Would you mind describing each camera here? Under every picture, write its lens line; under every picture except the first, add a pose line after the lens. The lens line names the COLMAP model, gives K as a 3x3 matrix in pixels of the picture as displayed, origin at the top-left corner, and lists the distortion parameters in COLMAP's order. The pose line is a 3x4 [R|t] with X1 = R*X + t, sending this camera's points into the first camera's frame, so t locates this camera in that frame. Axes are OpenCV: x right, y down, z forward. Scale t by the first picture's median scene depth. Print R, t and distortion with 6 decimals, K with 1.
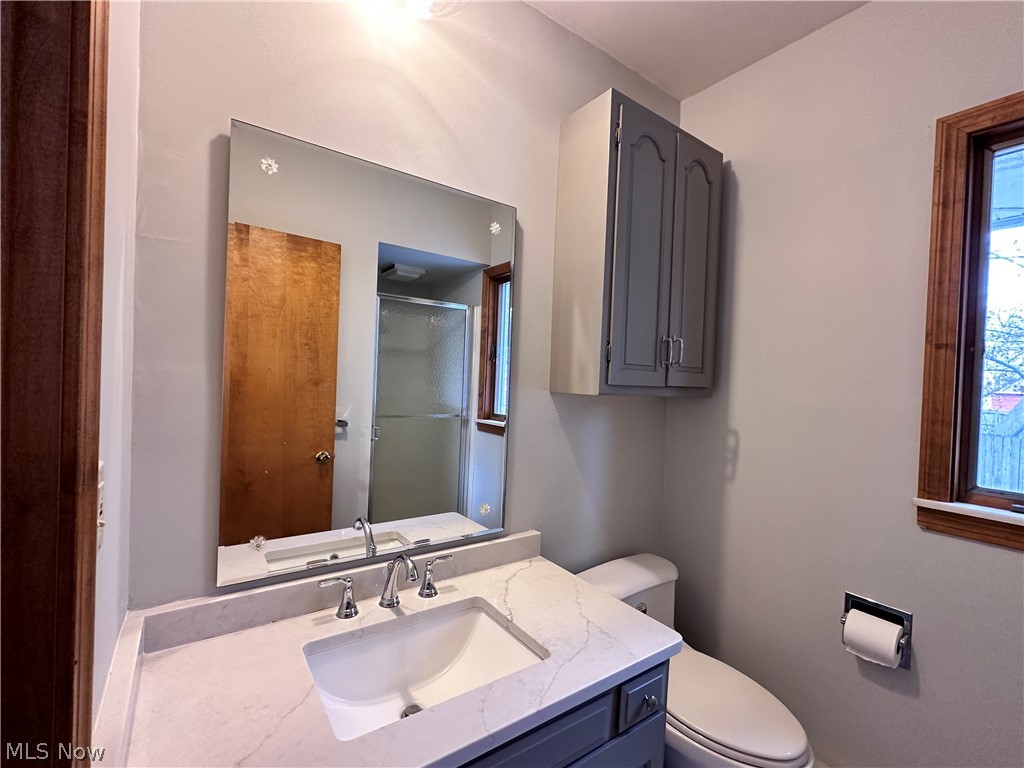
lens RADIAL K [[449.0, 0, 514.1], [0, 449.0, 388.1], [0, 0, 1]] dist [-0.001708, 0.000252]
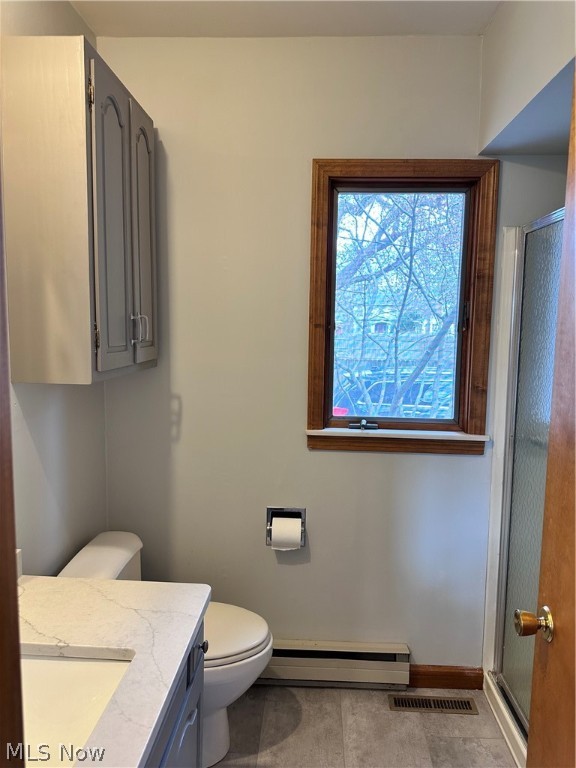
lens RADIAL K [[529.8, 0, 289.9], [0, 529.8, 381.1], [0, 0, 1]] dist [0.129801, -0.162215]
pose [[0.627439, -0.115373, 0.770071, -0.424364], [0.023871, 0.991347, 0.129076, -0.129386], [-0.778299, -0.062605, 0.624764, -0.021017]]
